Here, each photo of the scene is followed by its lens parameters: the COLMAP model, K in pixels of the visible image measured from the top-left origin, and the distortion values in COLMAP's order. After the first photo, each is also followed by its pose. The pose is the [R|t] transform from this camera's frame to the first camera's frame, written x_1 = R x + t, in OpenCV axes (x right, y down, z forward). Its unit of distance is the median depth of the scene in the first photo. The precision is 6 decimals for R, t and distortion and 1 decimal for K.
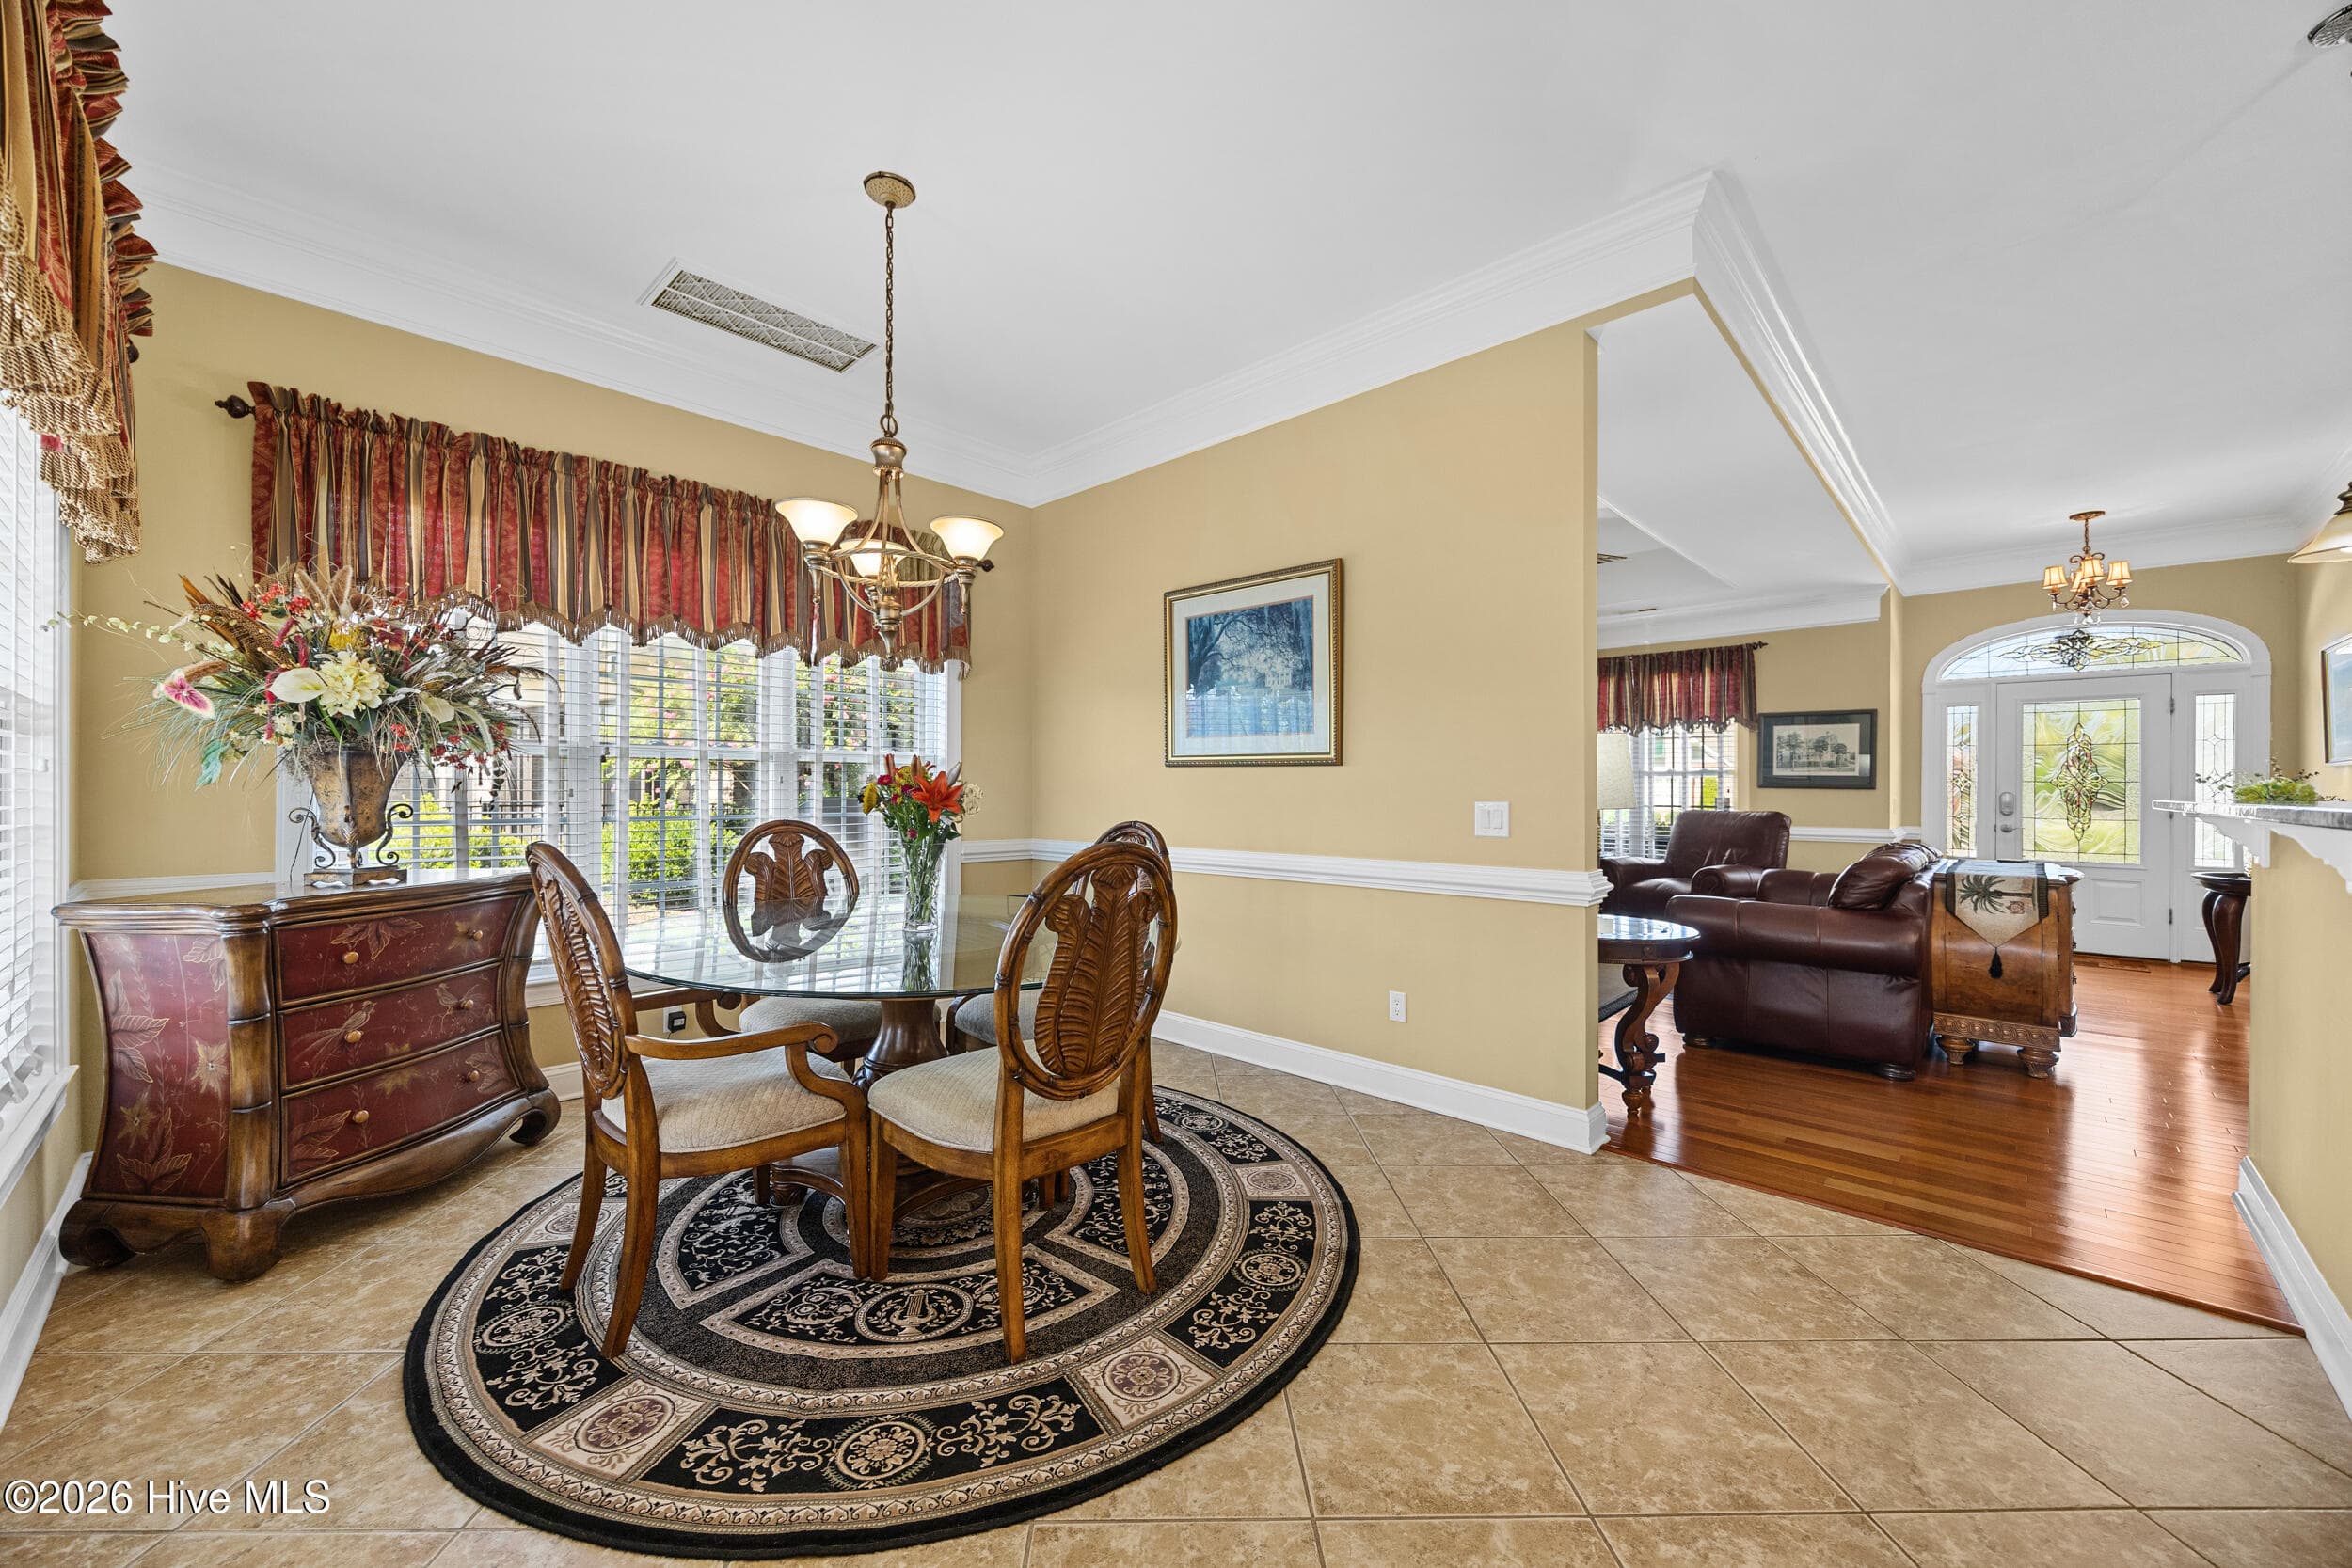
lens RADIAL K [[1003.7, 0, 1174.3], [0, 1003.7, 789.8], [0, 0, 1]] dist [-0.022948, -0.000018]
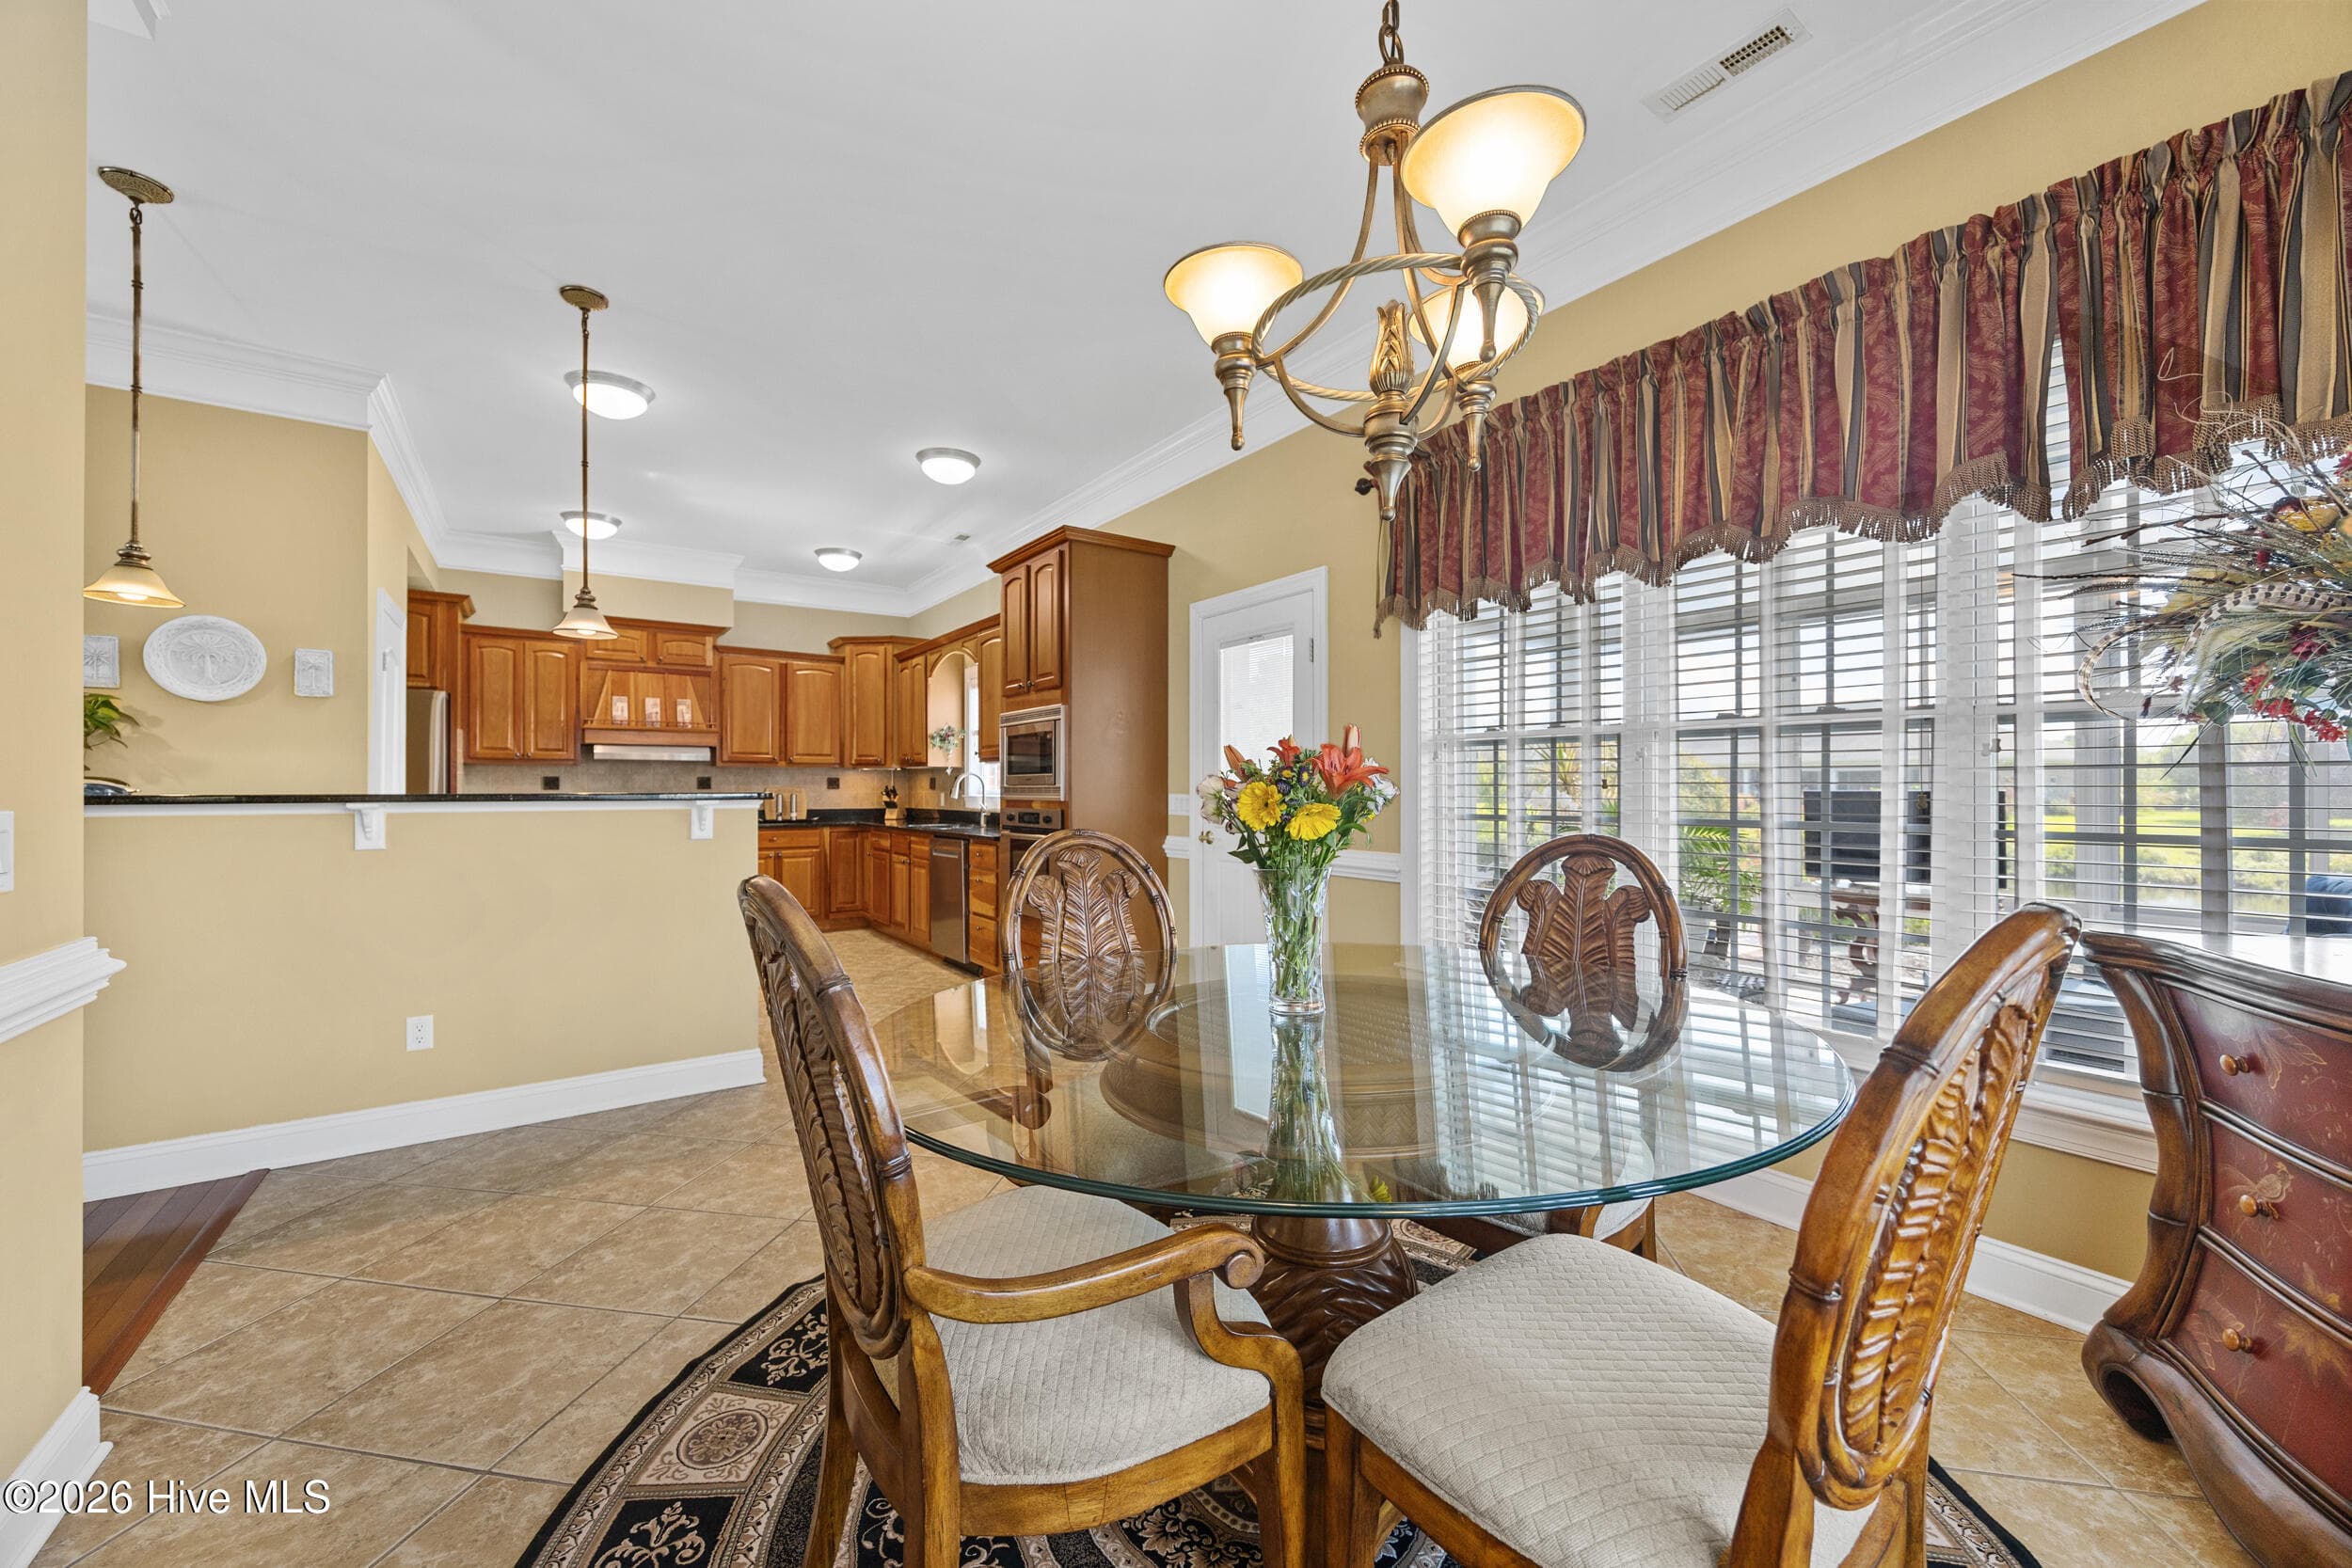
lens RADIAL K [[1003.7, 0, 1174.3], [0, 1003.7, 789.8], [0, 0, 1]] dist [-0.022948, -0.000018]
pose [[-0.983948, 0.001436, 0.178450, -0.283591], [0.002296, 0.999987, 0.004614, 0.001832], [-0.178441, 0.004950, -0.983938, 1.585551]]
